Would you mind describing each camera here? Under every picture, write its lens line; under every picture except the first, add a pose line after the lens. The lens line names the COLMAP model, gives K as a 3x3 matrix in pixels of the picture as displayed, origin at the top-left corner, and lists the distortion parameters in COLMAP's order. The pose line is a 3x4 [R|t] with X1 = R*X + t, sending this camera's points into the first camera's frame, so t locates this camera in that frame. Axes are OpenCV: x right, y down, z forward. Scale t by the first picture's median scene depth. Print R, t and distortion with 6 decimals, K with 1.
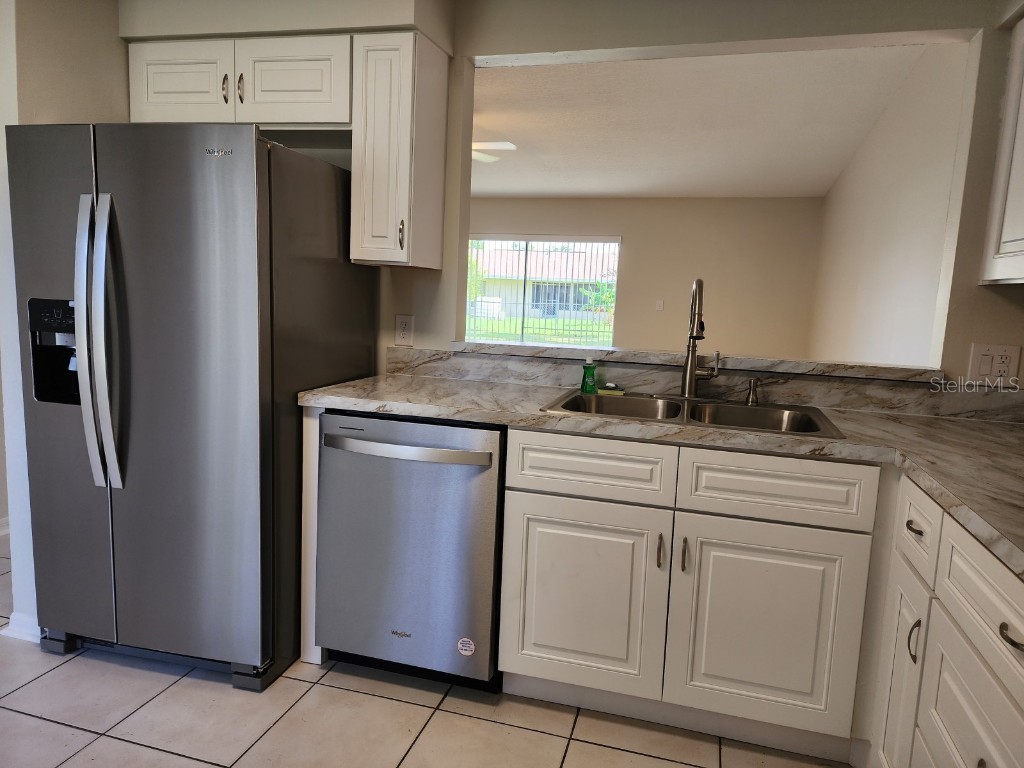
lens RADIAL K [[688.8, 0, 512.0], [0, 688.8, 384.0], [0, 0, 1]] dist [0.050132, -0.000668]
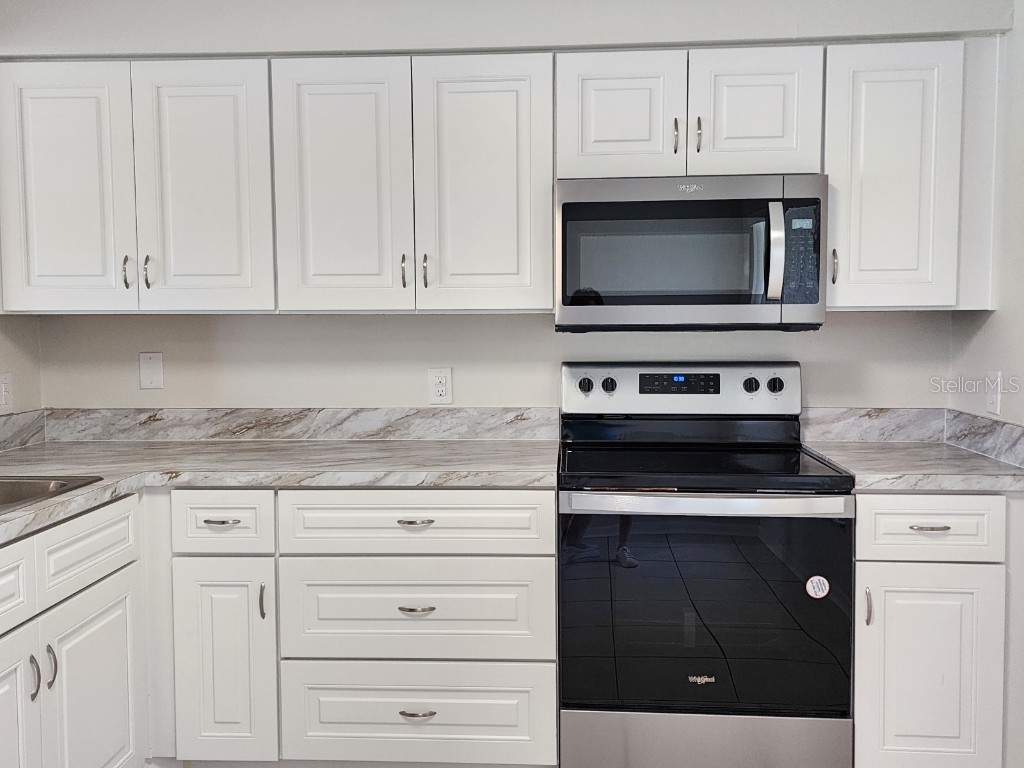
lens RADIAL K [[930.8, 0, 511.1], [0, 930.8, 373.3], [0, 0, 1]] dist [0.117518, -0.160634]
pose [[-0.222043, -0.100291, 0.969865, -0.744290], [0.130838, 0.982635, 0.131566, -0.133350], [-0.966219, 0.156109, -0.205065, 0.556453]]
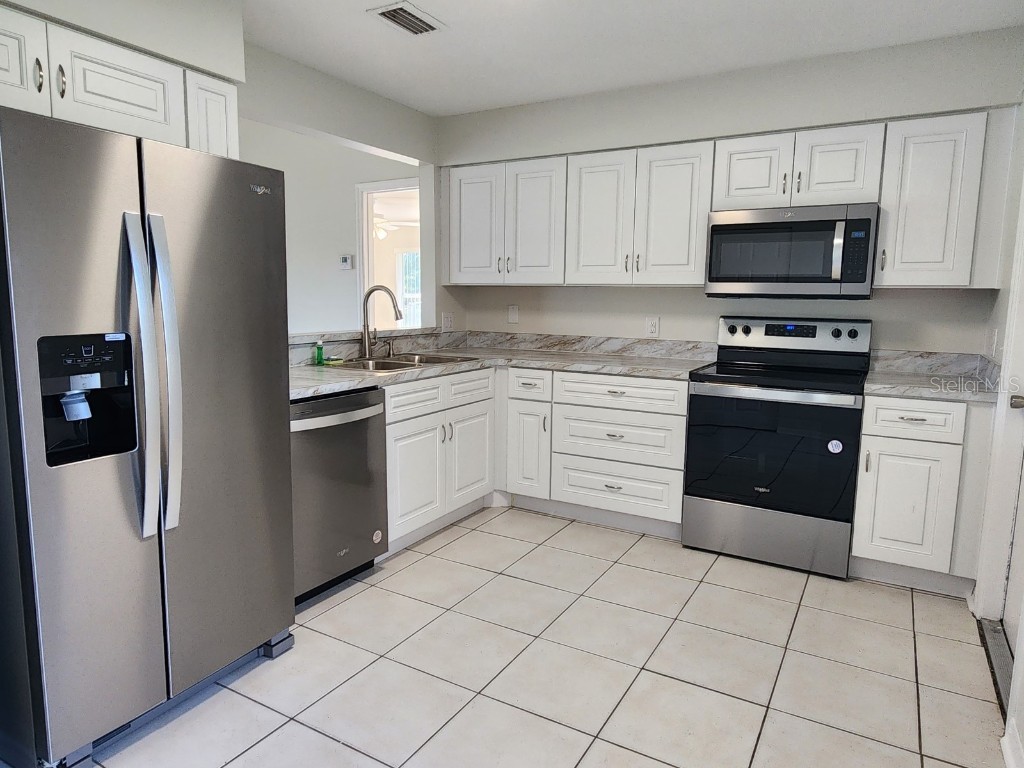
lens RADIAL K [[657.1, 0, 512.0], [0, 657.1, 384.0], [0, 0, 1]] dist [-0.000584, 0.001078]
pose [[0.237164, -0.171420, 0.956226, -1.194528], [0.132780, 0.980791, 0.142892, -0.099819], [-0.962353, 0.093079, 0.255369, 0.302541]]
